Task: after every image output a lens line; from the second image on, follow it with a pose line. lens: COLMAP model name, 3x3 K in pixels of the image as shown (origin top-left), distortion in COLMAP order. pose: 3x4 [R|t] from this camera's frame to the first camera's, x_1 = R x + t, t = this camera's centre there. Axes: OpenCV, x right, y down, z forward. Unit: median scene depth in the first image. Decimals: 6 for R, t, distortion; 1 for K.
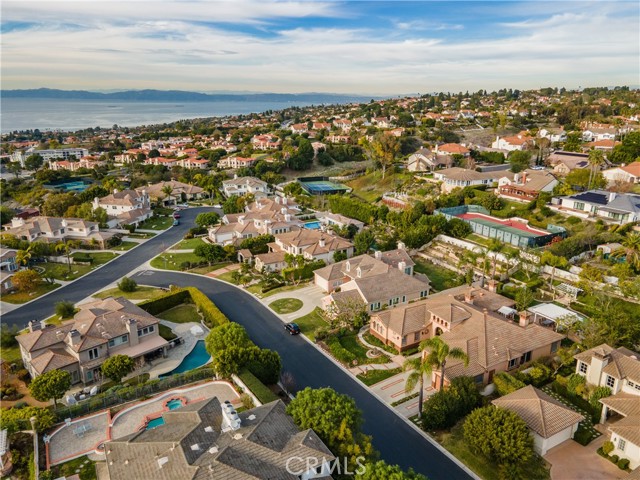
lens RADIAL K [[477.6, 0, 337.6], [0, 477.6, 241.2], [0, 0, 1]] dist [0.035135, 0.005118]
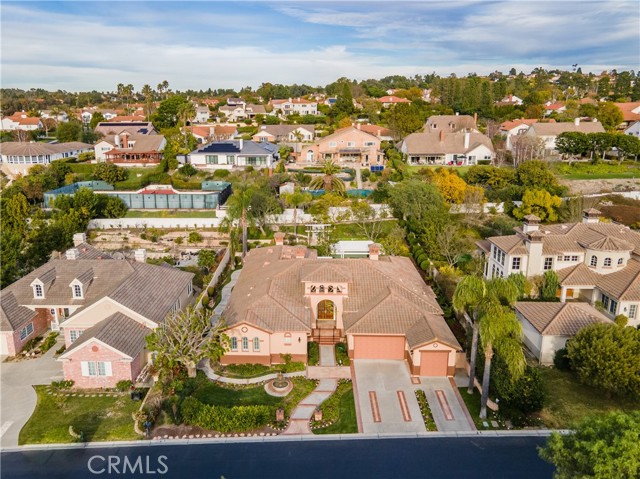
lens RADIAL K [[507.0, 0, 298.3], [0, 507.0, 237.4], [0, 0, 1]] dist [0.032074, -0.002118]
pose [[0.549755, -0.230859, 0.802791, -0.321605], [0.260206, 0.960563, 0.098039, 0.023641], [-0.793765, 0.154994, 0.588145, 0.603849]]
